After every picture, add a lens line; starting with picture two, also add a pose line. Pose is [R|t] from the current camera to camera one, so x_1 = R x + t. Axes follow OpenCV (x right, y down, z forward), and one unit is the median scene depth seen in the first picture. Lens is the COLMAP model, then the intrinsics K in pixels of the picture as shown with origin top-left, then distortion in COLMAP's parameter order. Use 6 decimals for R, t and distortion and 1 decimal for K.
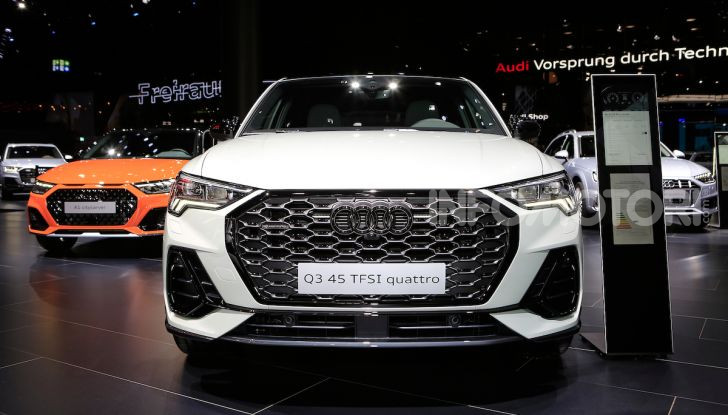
lens RADIAL K [[682.9, 0, 350.2], [0, 682.9, 207.7], [0, 0, 1]] dist [-0.003077, -0.006175]
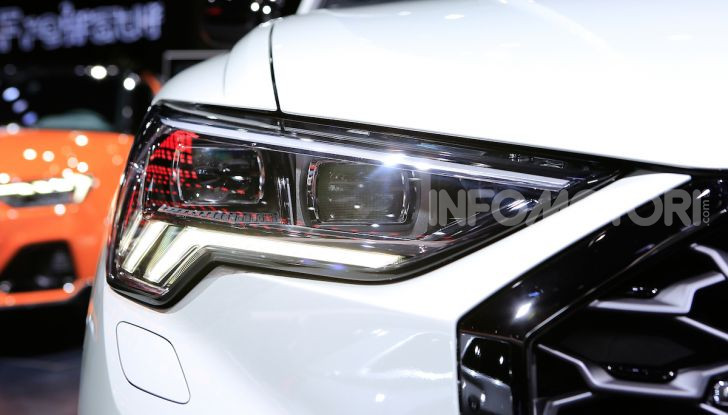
lens RADIAL K [[1127.2, 0, 364.0], [0, 1127.2, 207.5], [0, 0, 1]] dist [0.009836, -0.002126]
pose [[0.999894, 0.005837, 0.013305, -0.204885], [-0.005444, 0.999552, -0.029435, -0.008041], [-0.013470, 0.029359, 0.999478, 0.690088]]
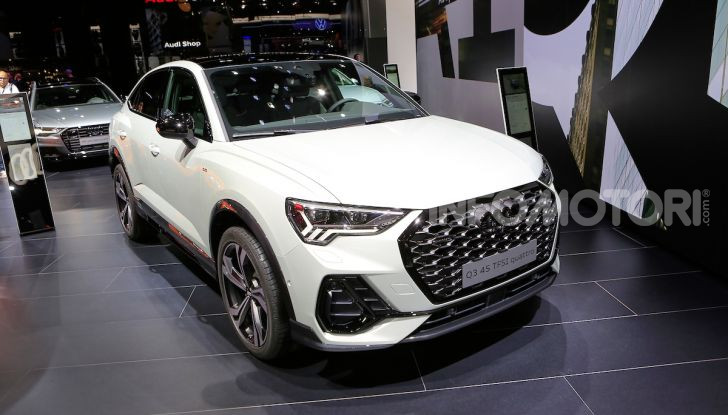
lens RADIAL K [[565.6, 0, 364.0], [0, 565.6, 207.5], [0, 0, 1]] dist [-0.037487, -0.003715]
pose [[0.771119, -0.199240, 0.604714, -0.750164], [0.081811, 0.972909, 0.216228, -0.236495], [-0.631413, -0.117266, 0.766529, 0.319000]]
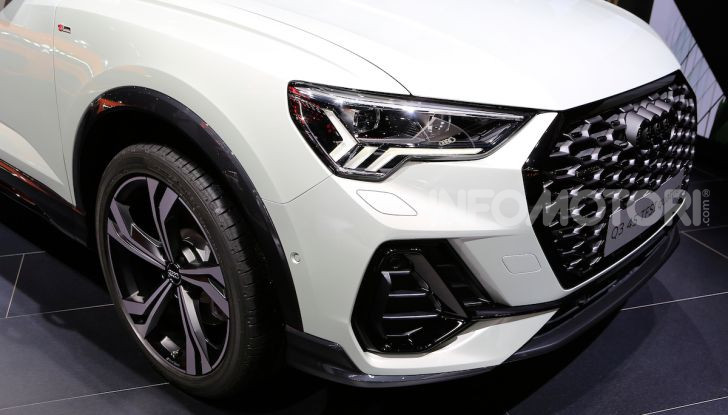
lens RADIAL K [[720.2, 0, 364.0], [0, 720.2, 207.5], [0, 0, 1]] dist [-0.002756, 0.005430]
pose [[0.608620, -0.276086, 0.743881, -0.693030], [0.018173, 0.942117, 0.334791, -0.155074], [-0.793254, -0.190242, 0.578408, 0.728651]]
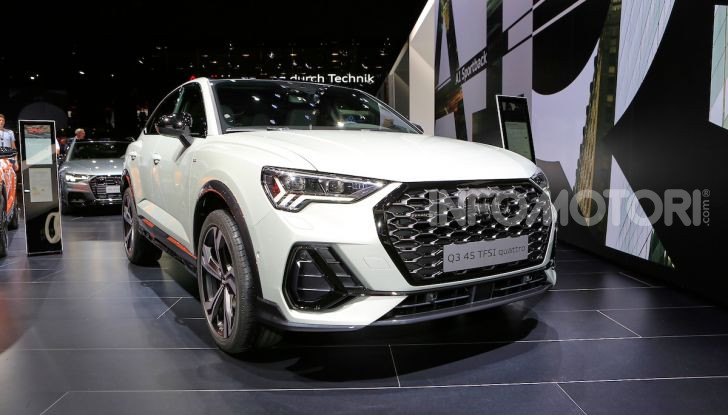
lens RADIAL K [[544.7, 0, 364.0], [0, 544.7, 207.5], [0, 0, 1]] dist [-0.053941, 0.006504]
pose [[0.804655, -0.052609, 0.591408, -0.669329], [0.035138, 0.998540, 0.041017, -0.023420], [-0.592702, -0.012223, 0.805329, 0.319338]]
